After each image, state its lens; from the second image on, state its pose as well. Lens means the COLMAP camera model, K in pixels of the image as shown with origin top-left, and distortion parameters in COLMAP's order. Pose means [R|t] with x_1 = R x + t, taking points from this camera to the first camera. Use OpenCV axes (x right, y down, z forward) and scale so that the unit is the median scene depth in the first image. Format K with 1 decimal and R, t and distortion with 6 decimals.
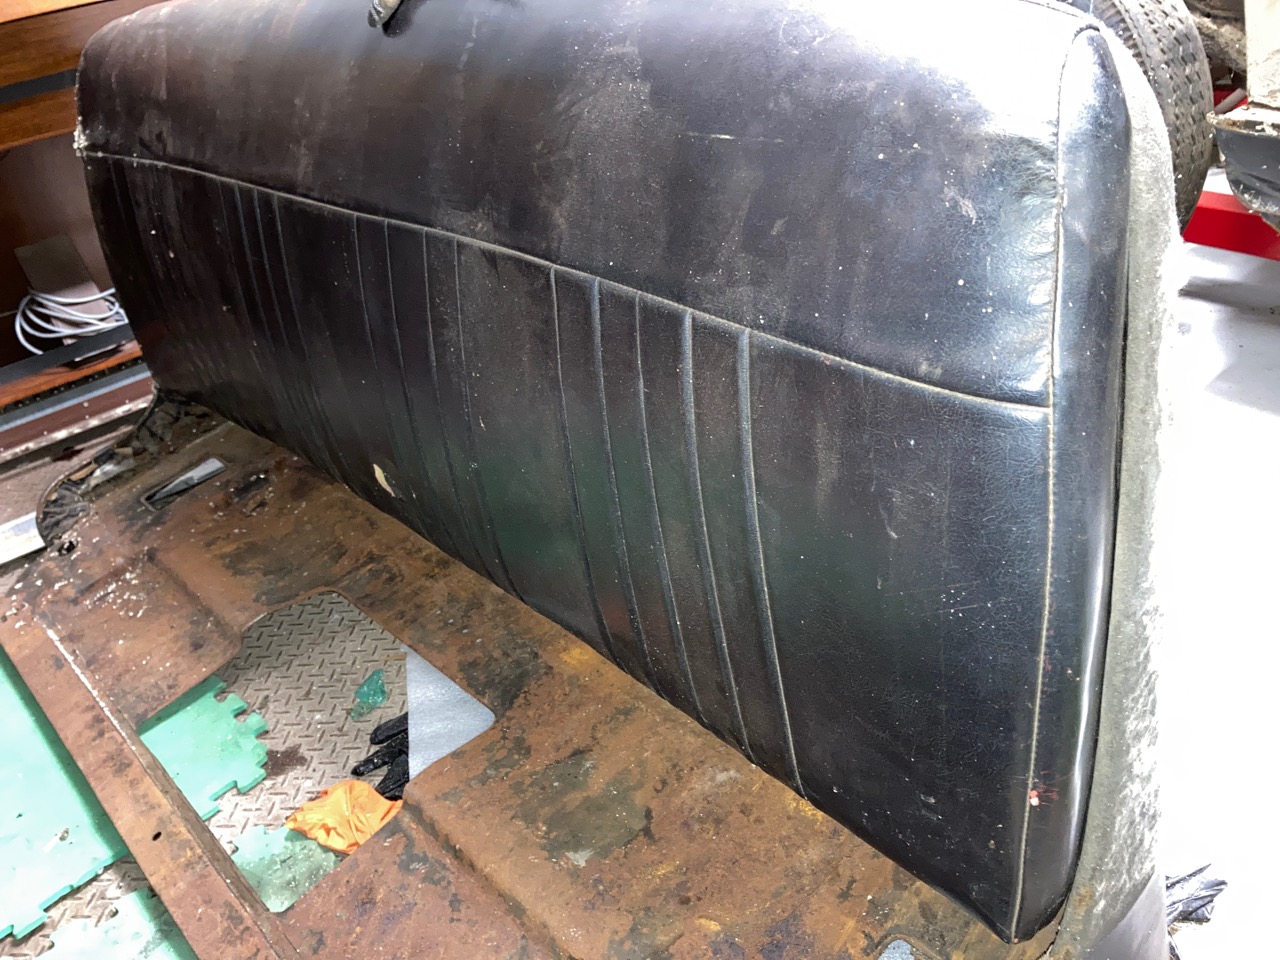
lens RADIAL K [[1051.1, 0, 638.0], [0, 1051.1, 479.3], [0, 0, 1]] dist [0.010442, 0.011992]
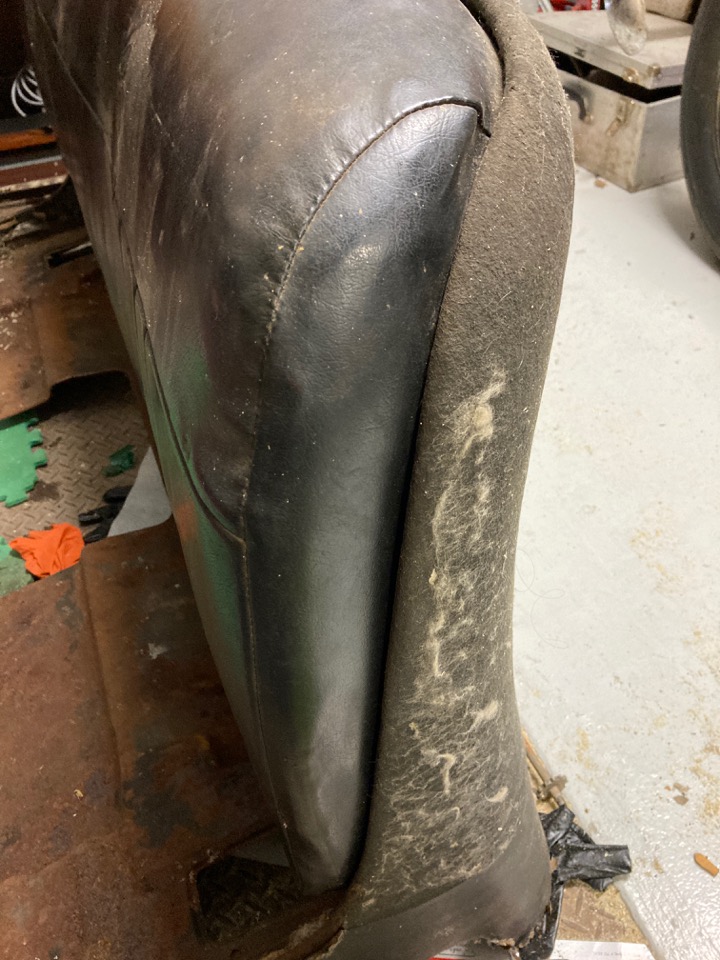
lens RADIAL K [[788.3, 0, 361.1], [0, 788.3, 482.0], [0, 0, 1]] dist [0.010442, 0.011992]
pose [[0.936199, 0.299300, -0.184257, 0.179412], [-0.241426, 0.928619, 0.281743, -0.101022], [0.255430, -0.219284, 0.941632, 0.120203]]
